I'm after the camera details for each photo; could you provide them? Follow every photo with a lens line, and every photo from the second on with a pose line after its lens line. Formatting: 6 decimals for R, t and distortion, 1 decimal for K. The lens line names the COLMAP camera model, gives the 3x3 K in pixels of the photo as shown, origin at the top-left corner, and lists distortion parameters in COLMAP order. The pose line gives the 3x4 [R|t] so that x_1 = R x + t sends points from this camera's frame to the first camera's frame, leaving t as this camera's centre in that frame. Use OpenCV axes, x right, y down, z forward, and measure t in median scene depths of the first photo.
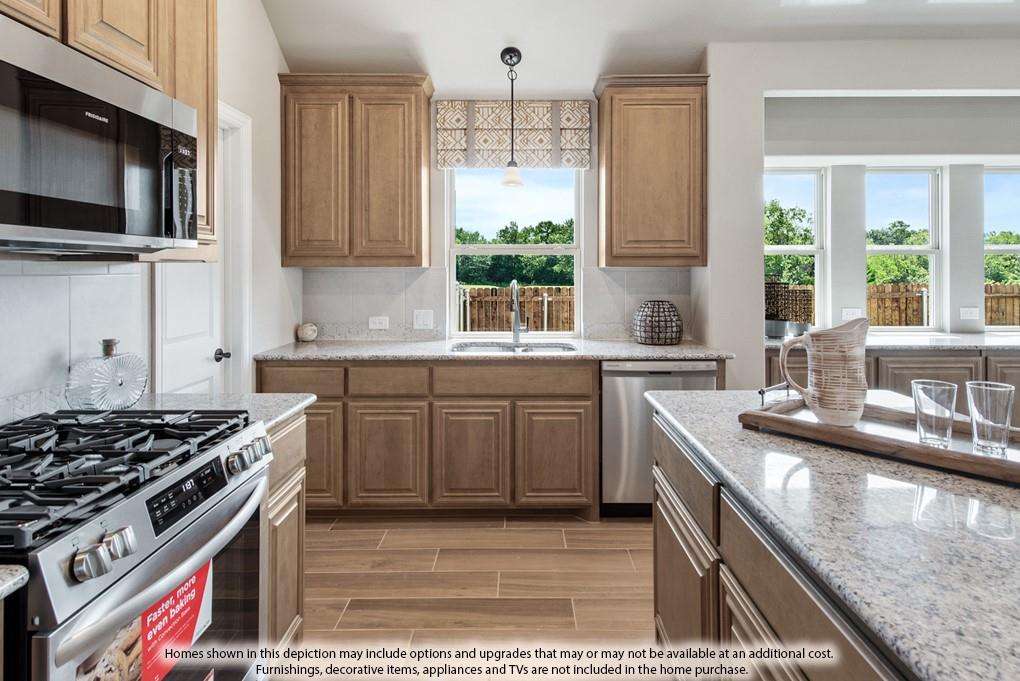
lens RADIAL K [[572.5, 0, 525.5], [0, 572.5, 270.5], [0, 0, 1]] dist [0.019856, 0.000066]
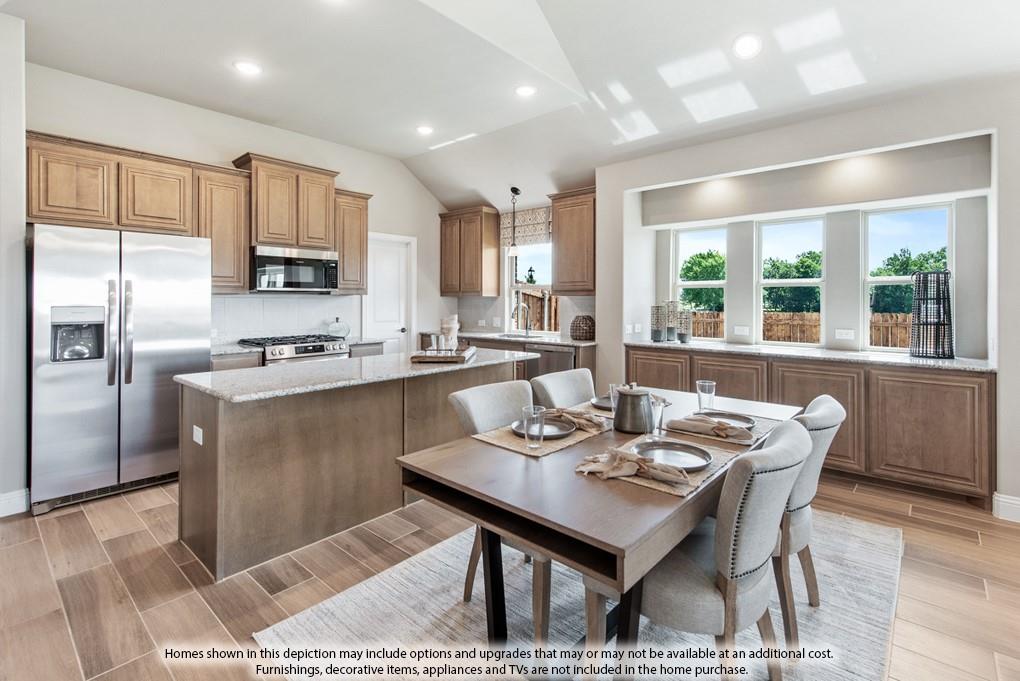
lens RADIAL K [[469.0, 0, 530.0], [0, 469.0, 300.5], [0, 0, 1]] dist [0.022469, -0.000531]
pose [[0.757948, 0.003680, -0.652304, 1.087979], [-0.002391, 0.999993, 0.002864, 0.003143], [0.652310, -0.000611, 0.757952, -0.205056]]
